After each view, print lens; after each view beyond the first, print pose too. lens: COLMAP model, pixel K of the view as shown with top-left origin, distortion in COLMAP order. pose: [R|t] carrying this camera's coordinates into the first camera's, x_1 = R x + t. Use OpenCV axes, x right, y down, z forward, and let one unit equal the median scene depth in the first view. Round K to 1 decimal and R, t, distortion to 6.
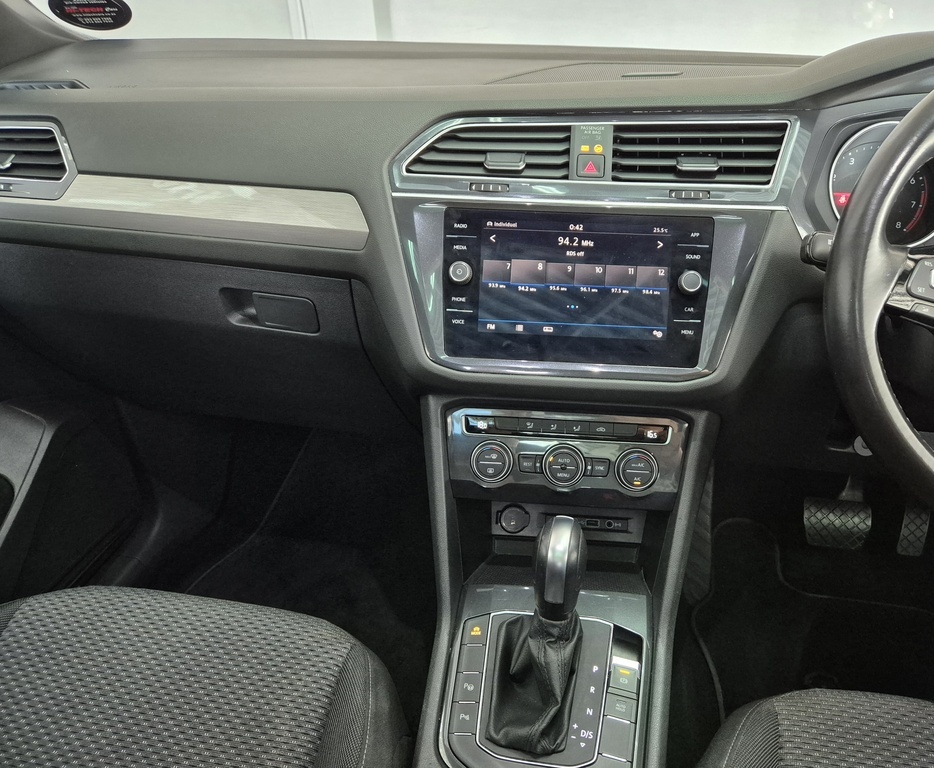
lens RADIAL K [[689.7, 0, 507.0], [0, 689.7, 394.0], [0, 0, 1]] dist [0.076595, -0.068294]
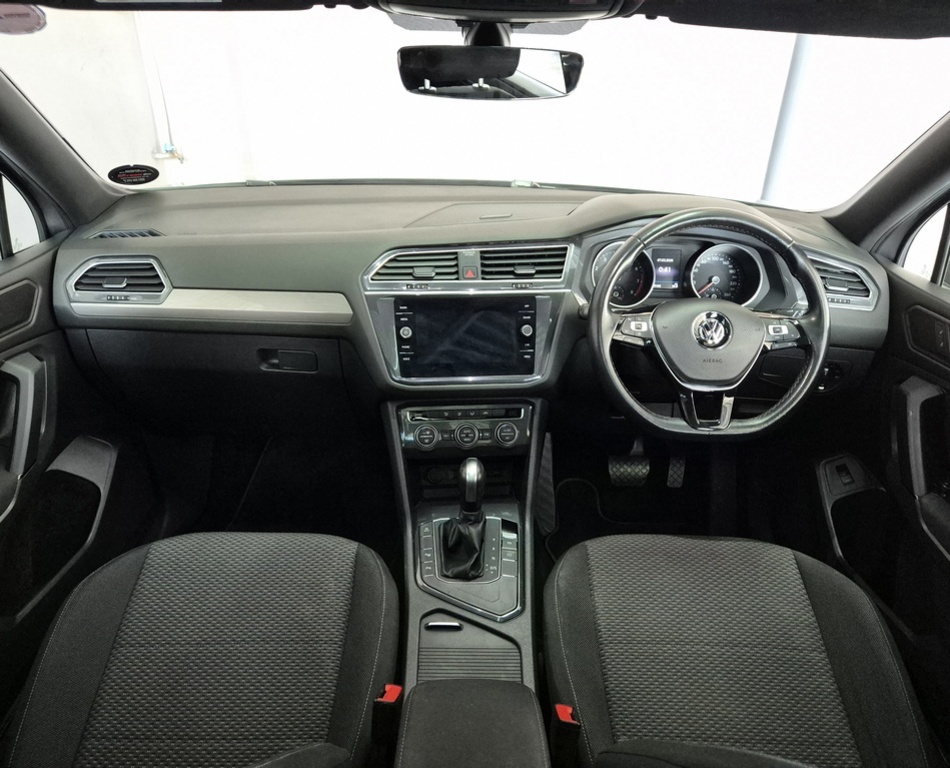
lens RADIAL K [[688.2, 0, 437.5], [0, 688.2, 391.3], [0, 0, 1]] dist [0.072775, -0.058274]
pose [[0.989968, -0.072388, 0.121340, -0.216550], [0.078257, 0.995948, -0.044310, 0.069035], [-0.117641, 0.053361, 0.991621, -0.827489]]
